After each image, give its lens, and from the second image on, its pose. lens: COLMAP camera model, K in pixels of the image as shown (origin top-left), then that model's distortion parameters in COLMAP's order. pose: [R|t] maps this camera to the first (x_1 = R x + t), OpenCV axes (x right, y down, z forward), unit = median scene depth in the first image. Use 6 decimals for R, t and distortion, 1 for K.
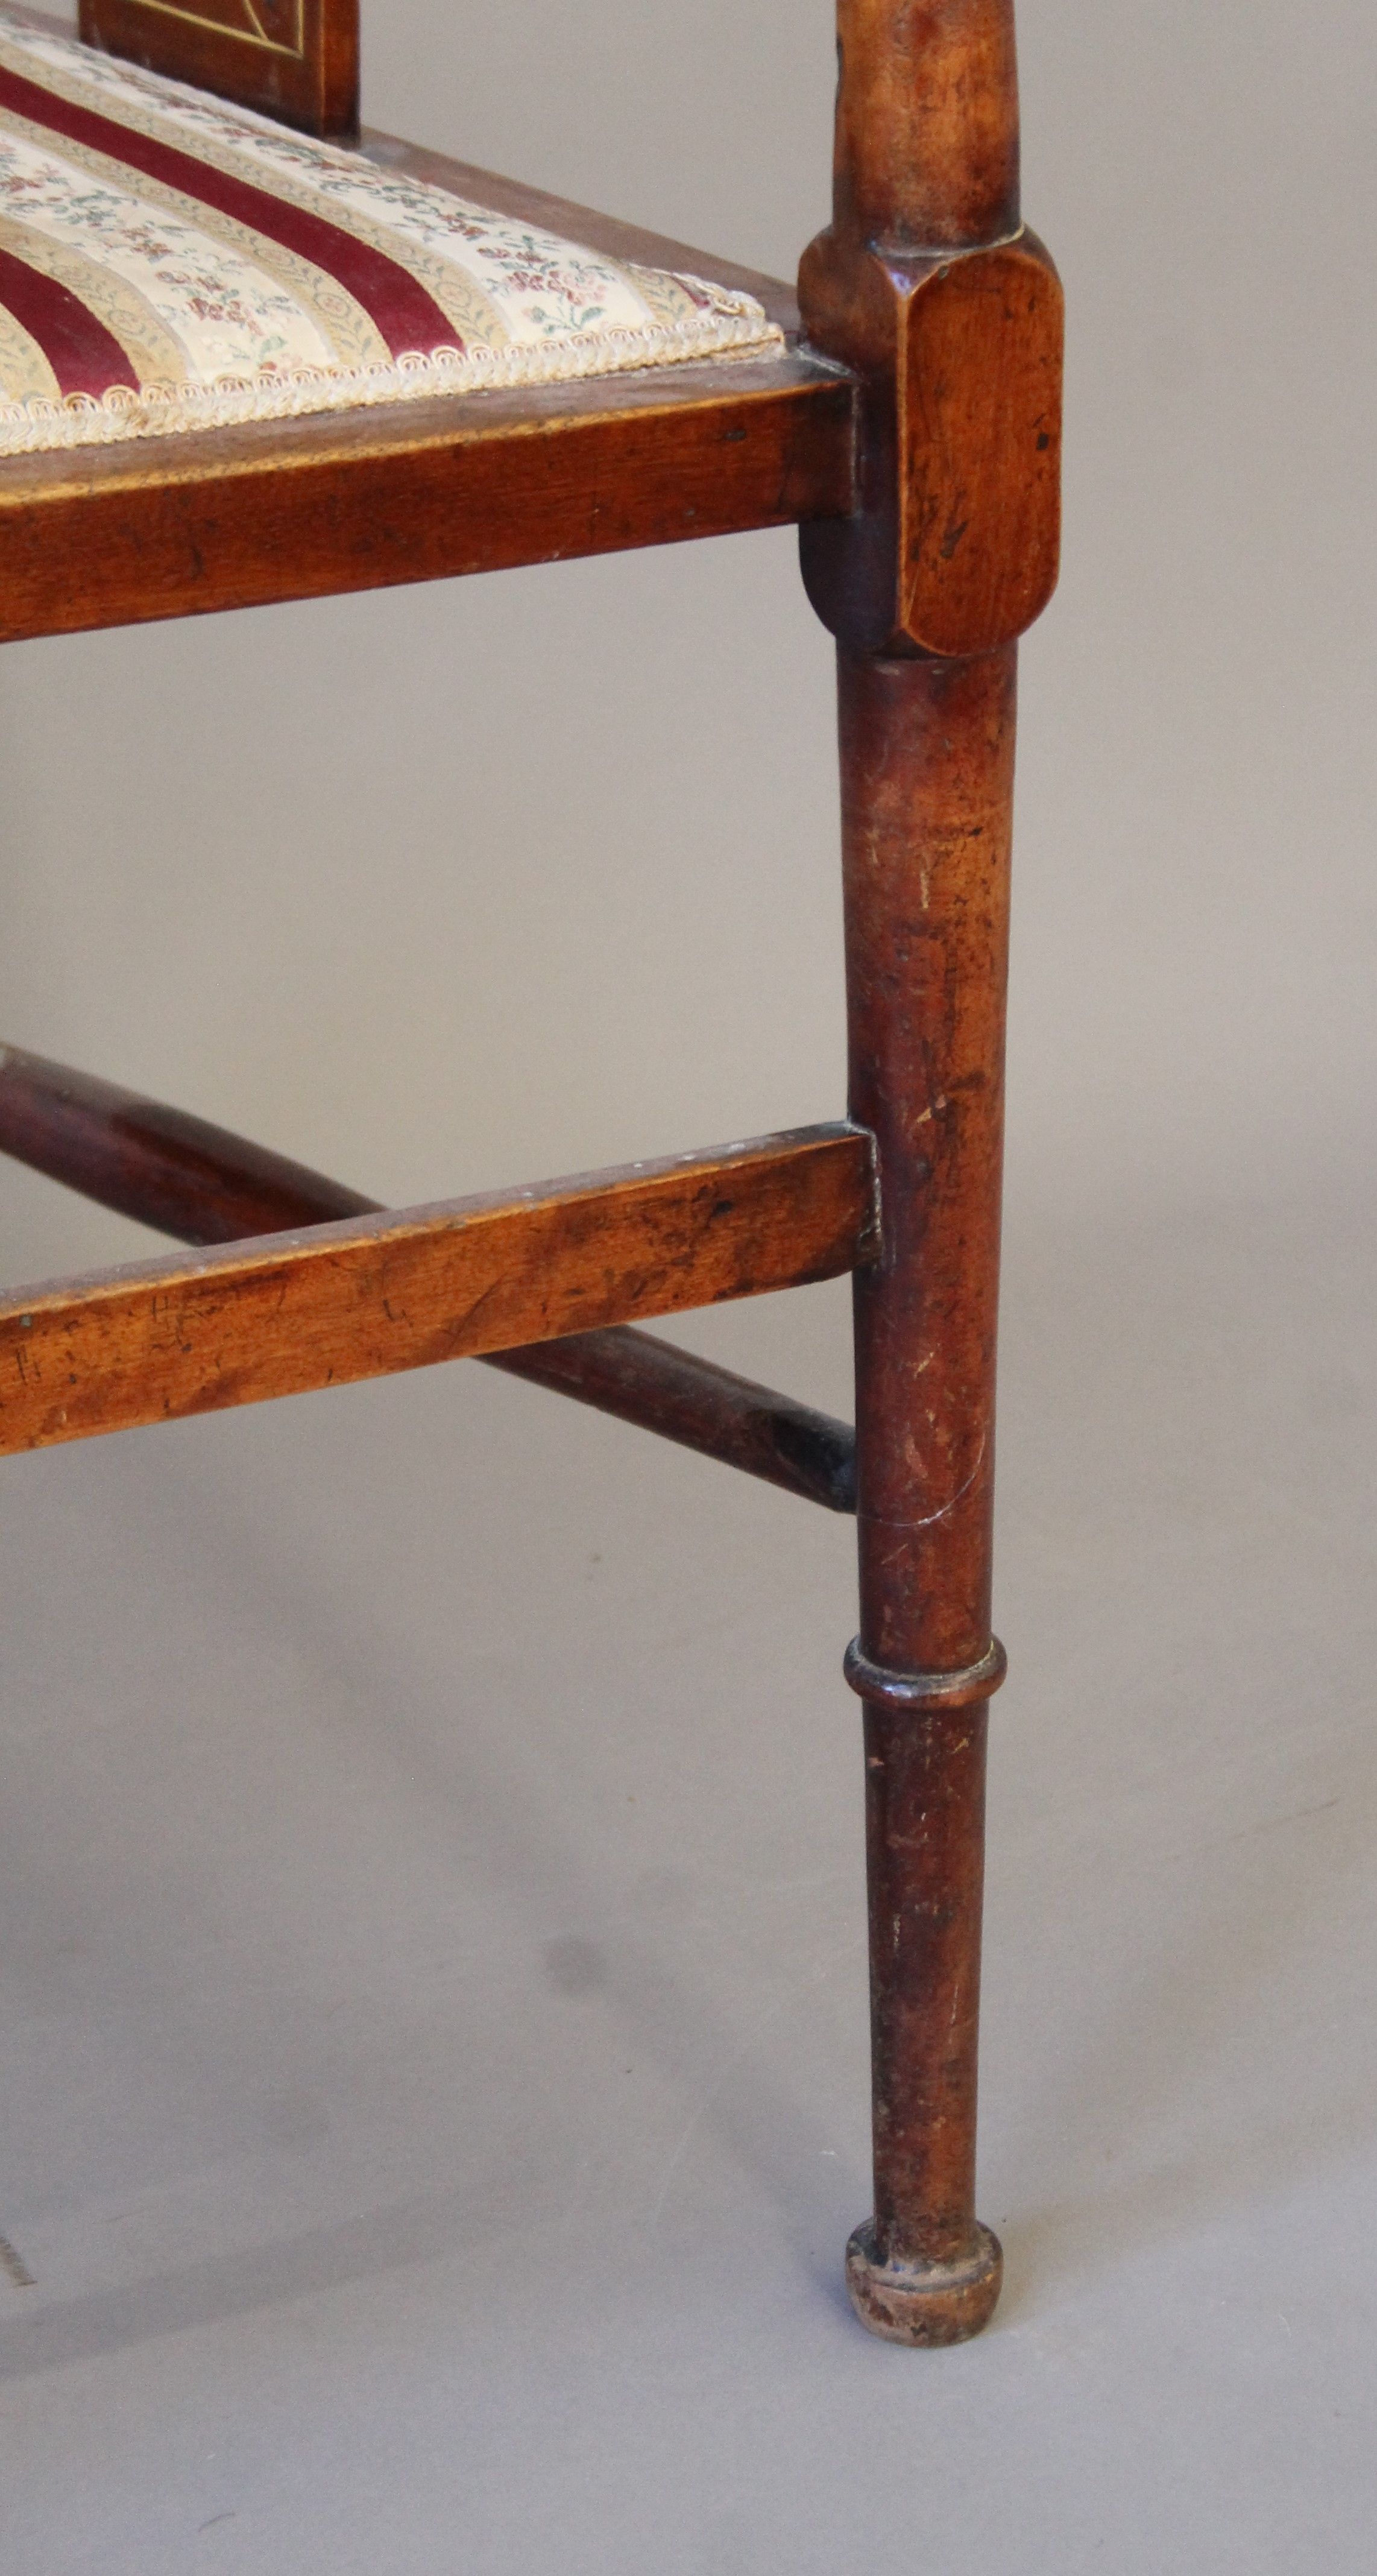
lens RADIAL K [[5771.1, 0, 746.9], [0, 5771.1, 1337.7], [0, 0, 1]] dist [0.099270, 0.000000]
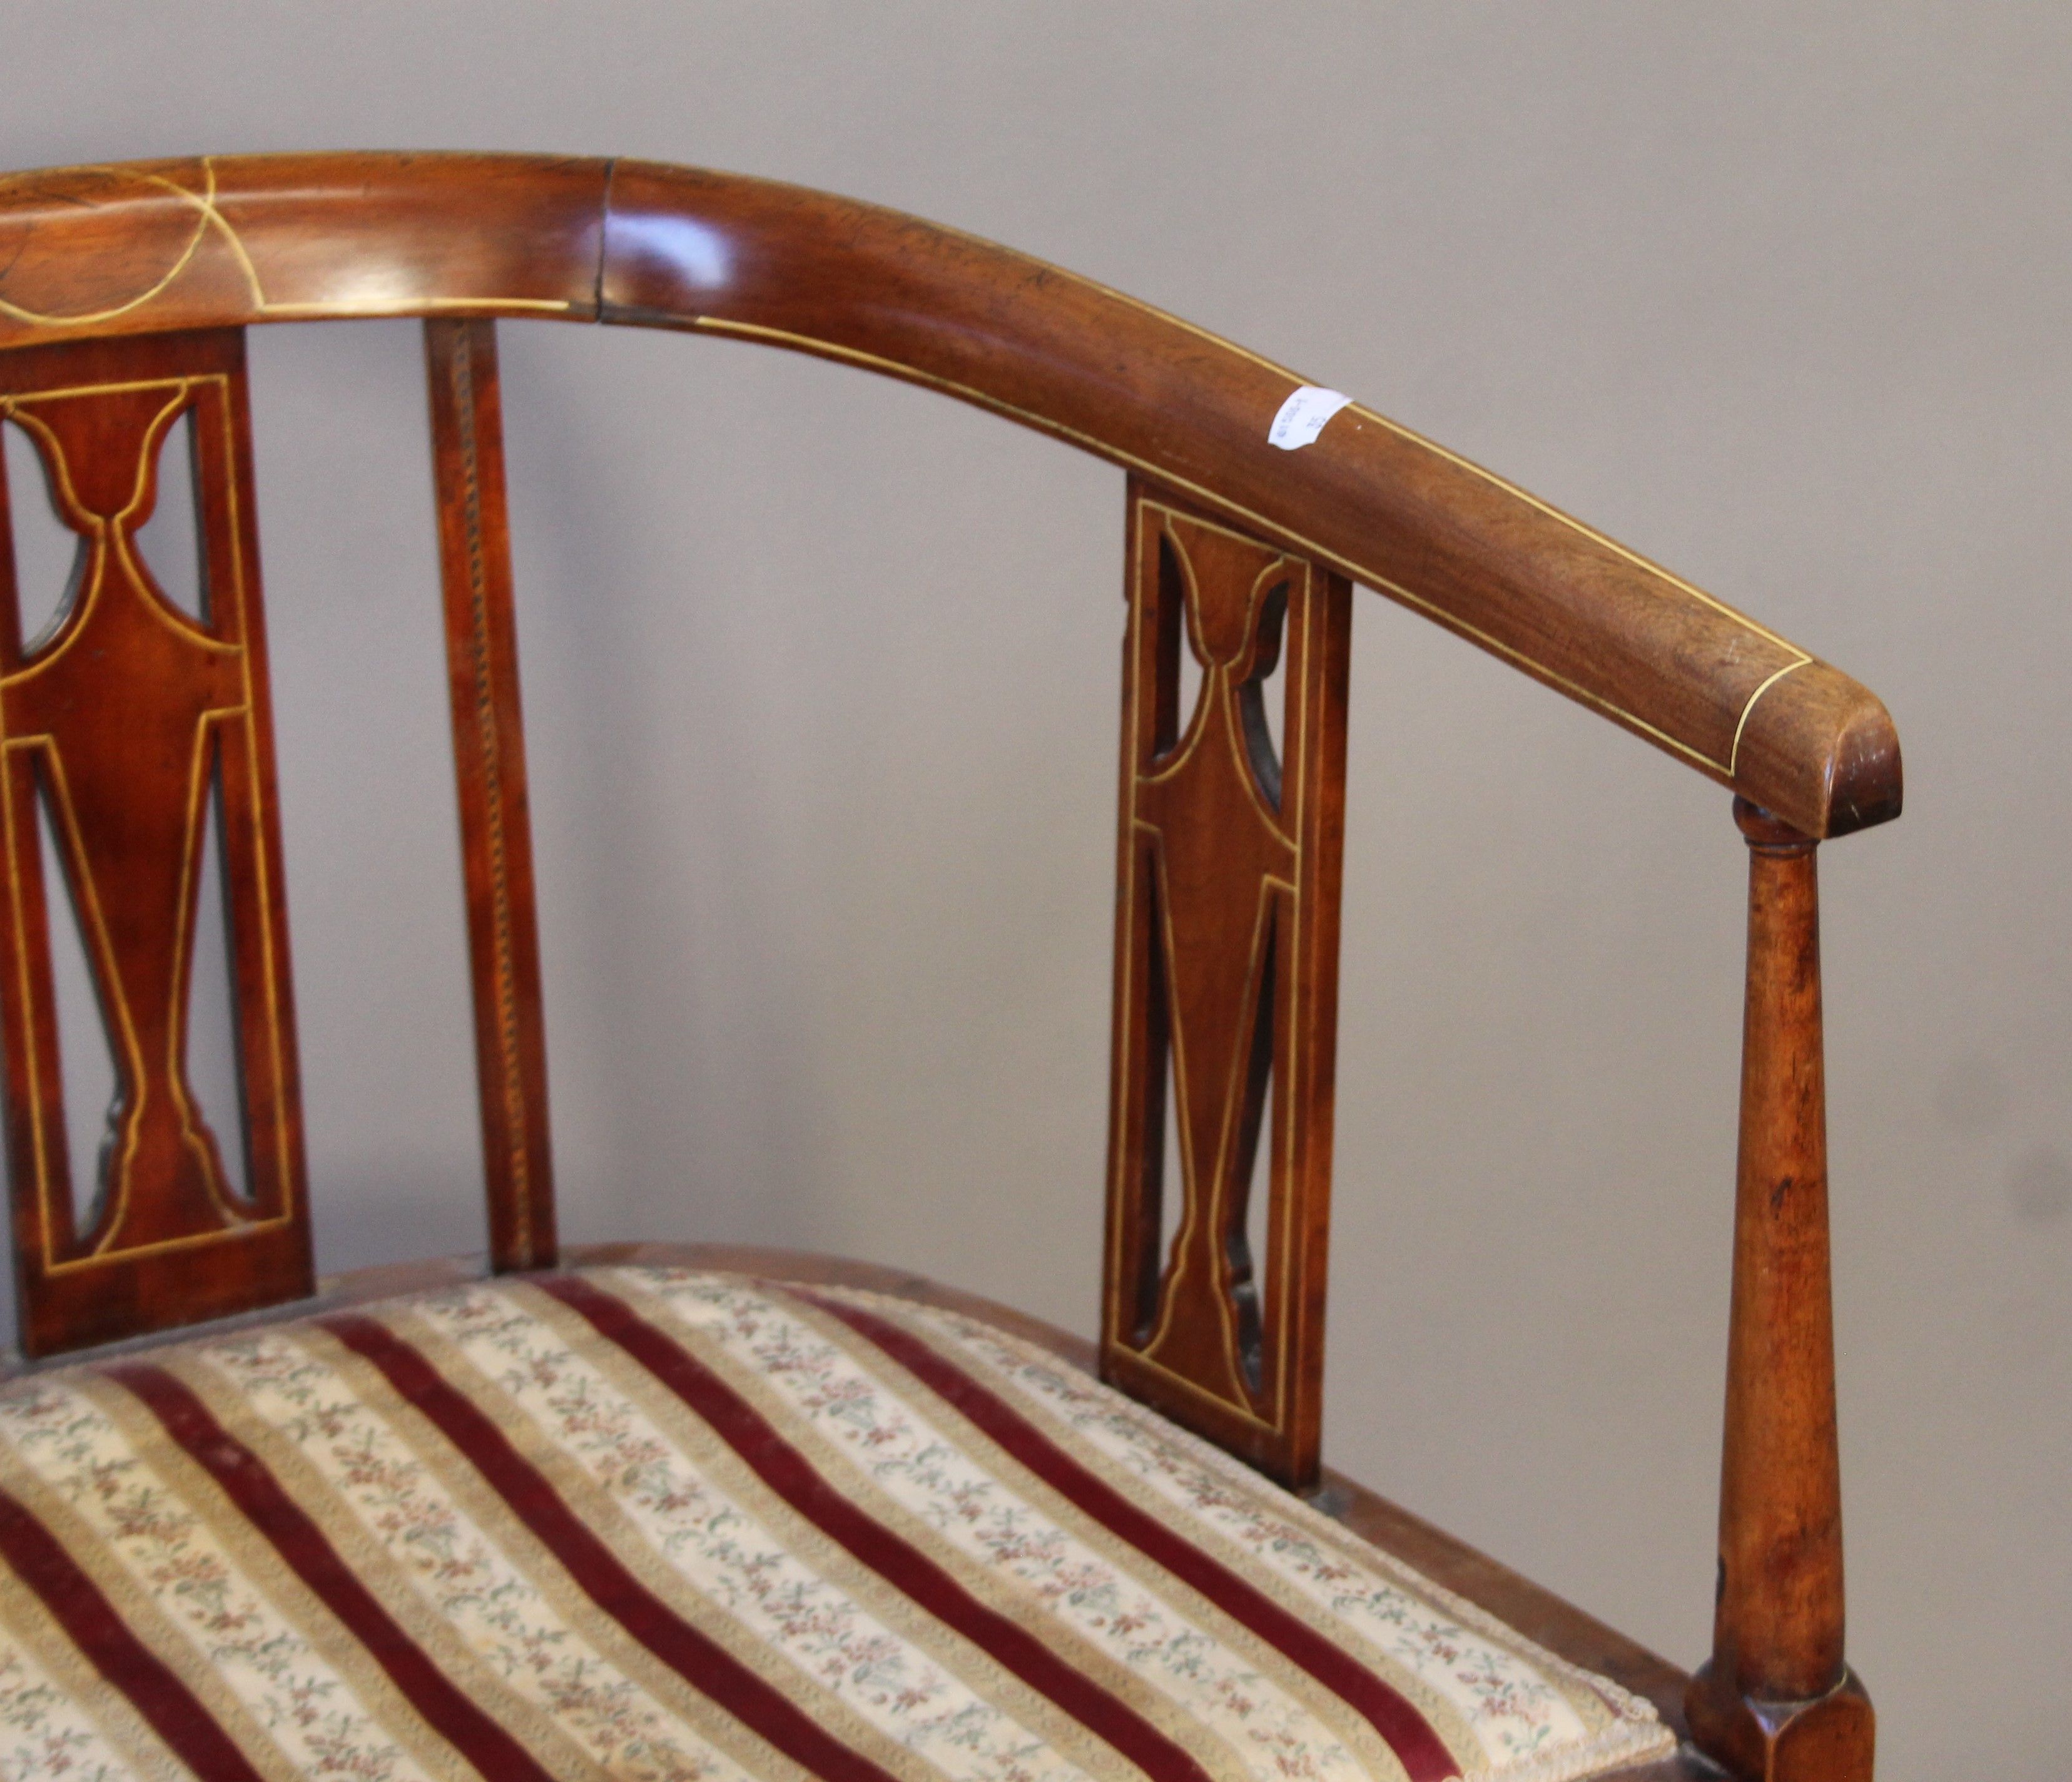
lens RADIAL K [[5272.6, 0, 1162.3], [0, 5272.6, 877.4], [0, 0, 1]] dist [0.063324, 0.000000]
pose [[0.999633, -0.011506, 0.024511, -0.149504], [0.012776, 0.998548, -0.052325, -0.319727], [-0.023873, 0.052619, 0.998329, -0.301012]]
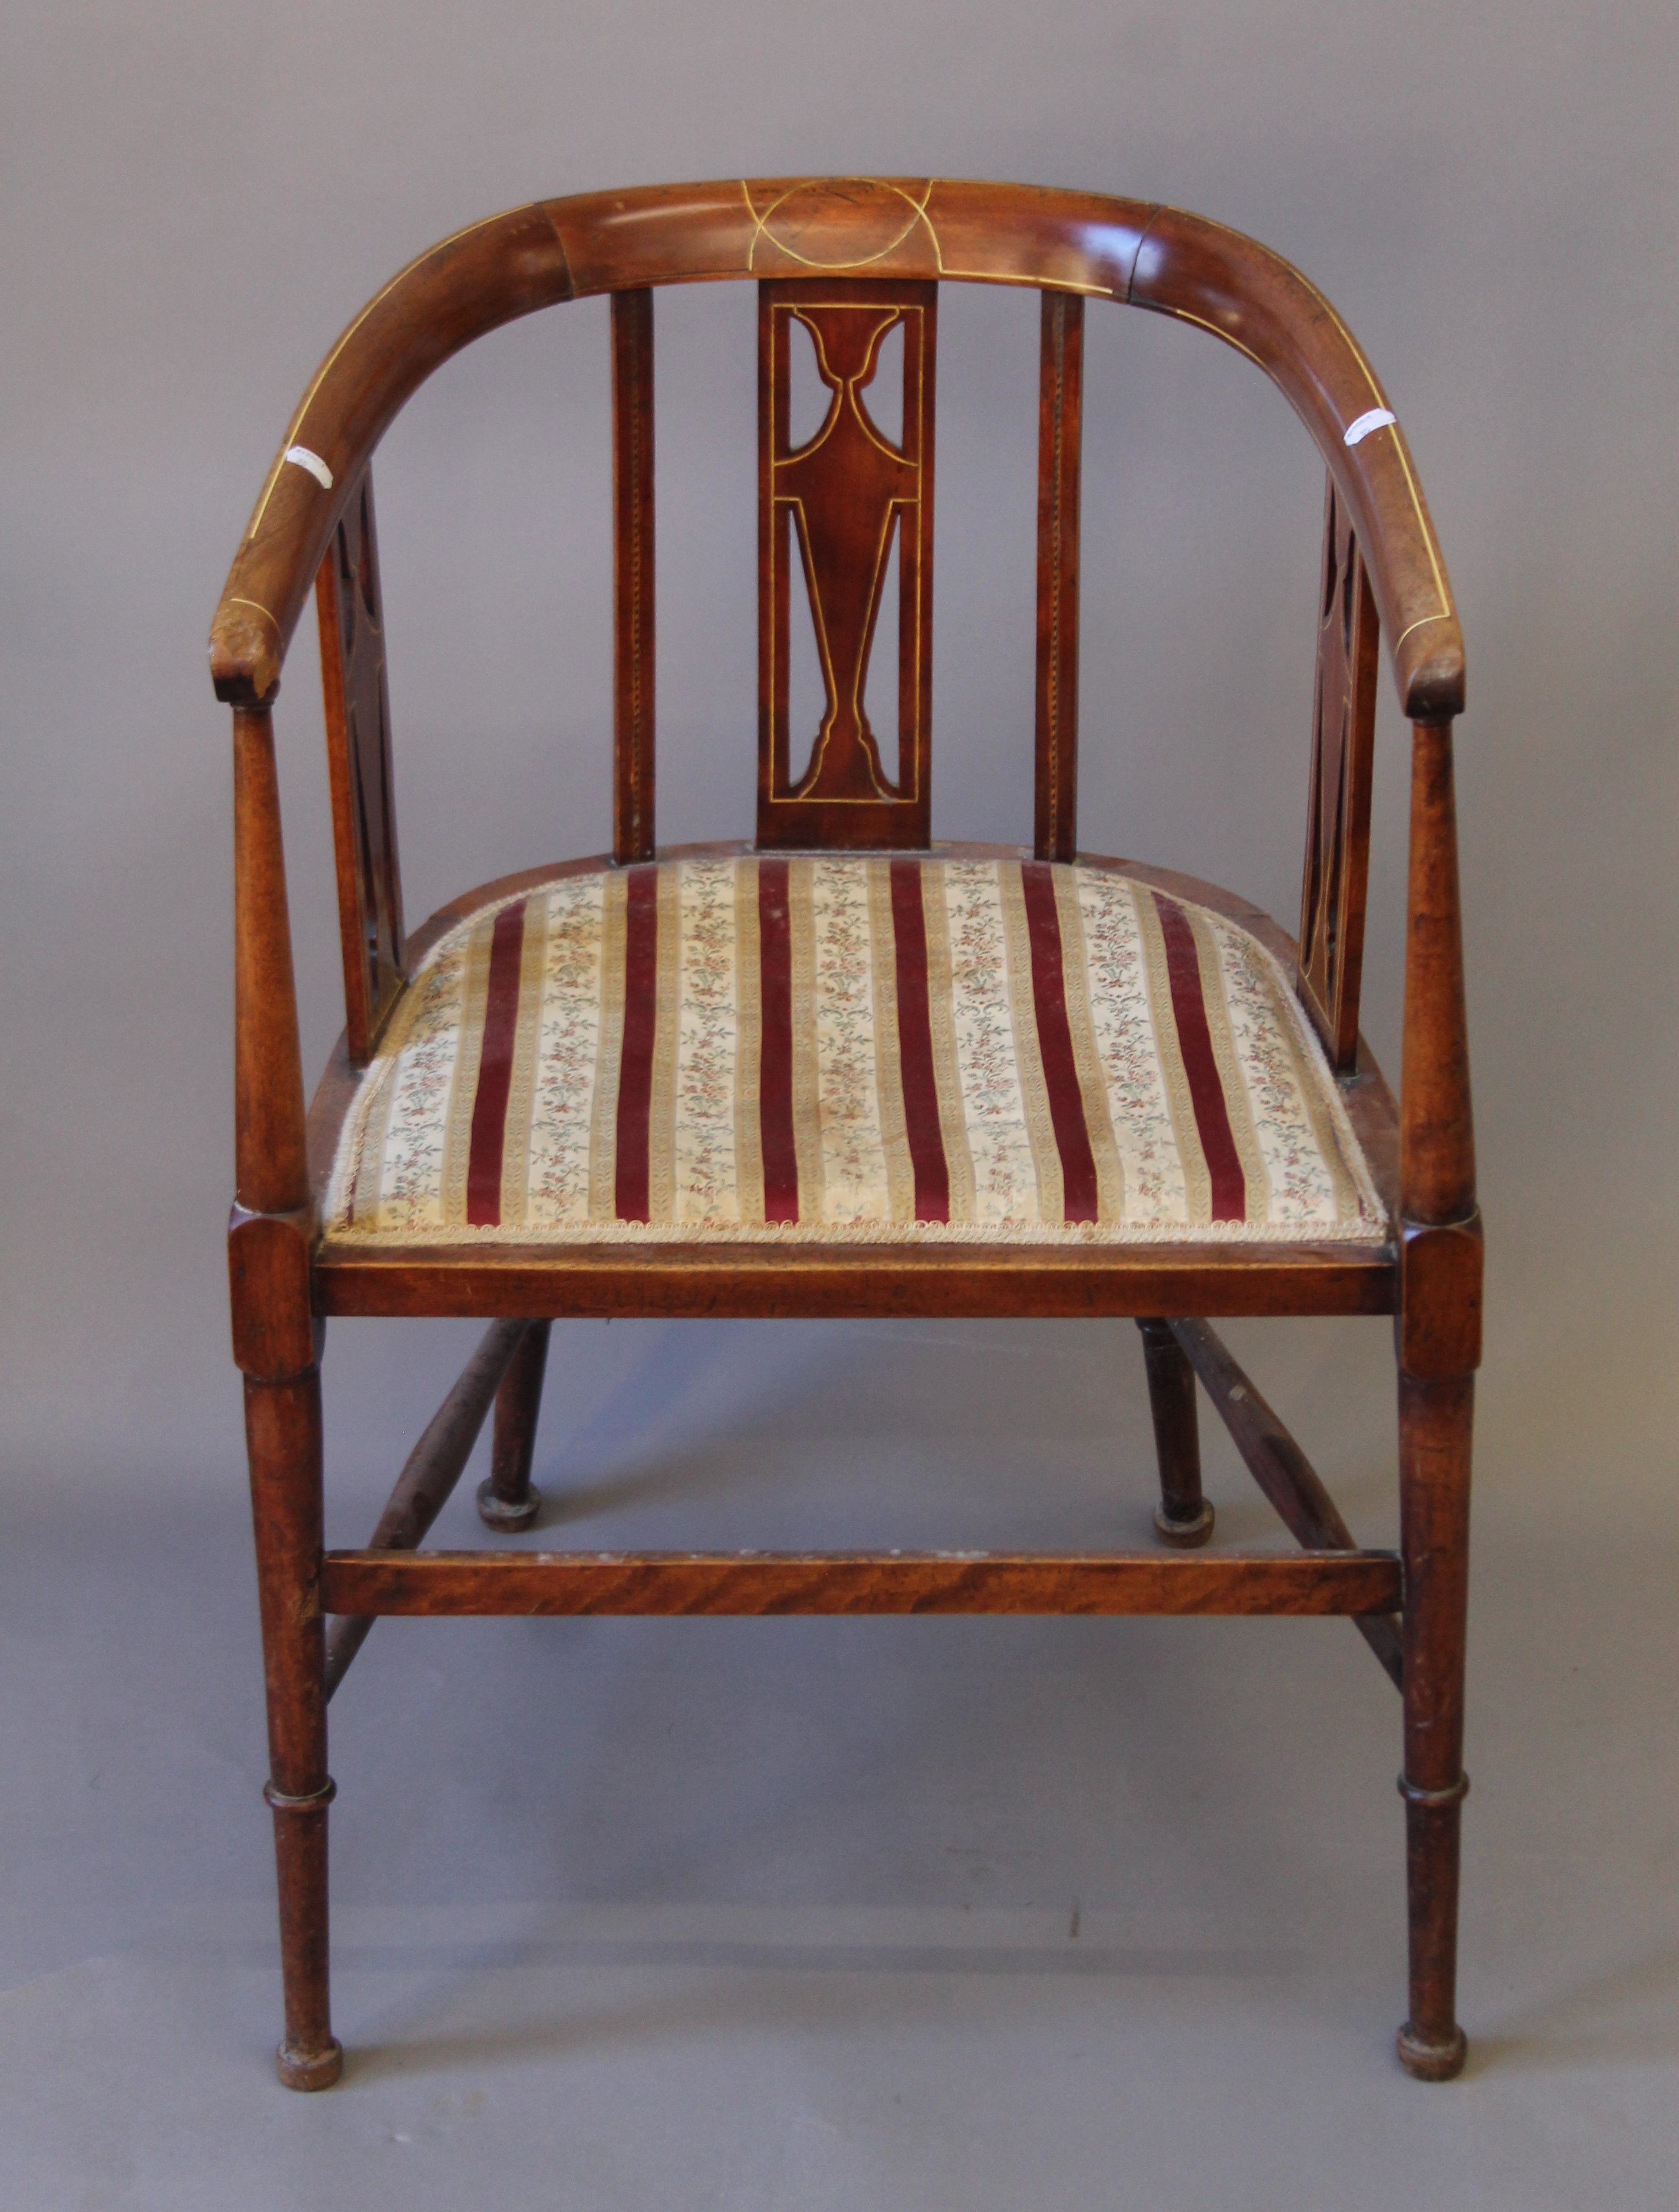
lens RADIAL K [[5500.7, 0, 821.8], [0, 5500.7, 1094.0], [0, 0, 1]] dist [-0.056838, 0.000000]
pose [[0.831404, 0.203339, -0.517127, 0.981698], [-0.184857, 0.978846, 0.087688, -0.389298], [0.524018, 0.022690, 0.851405, -1.063424]]
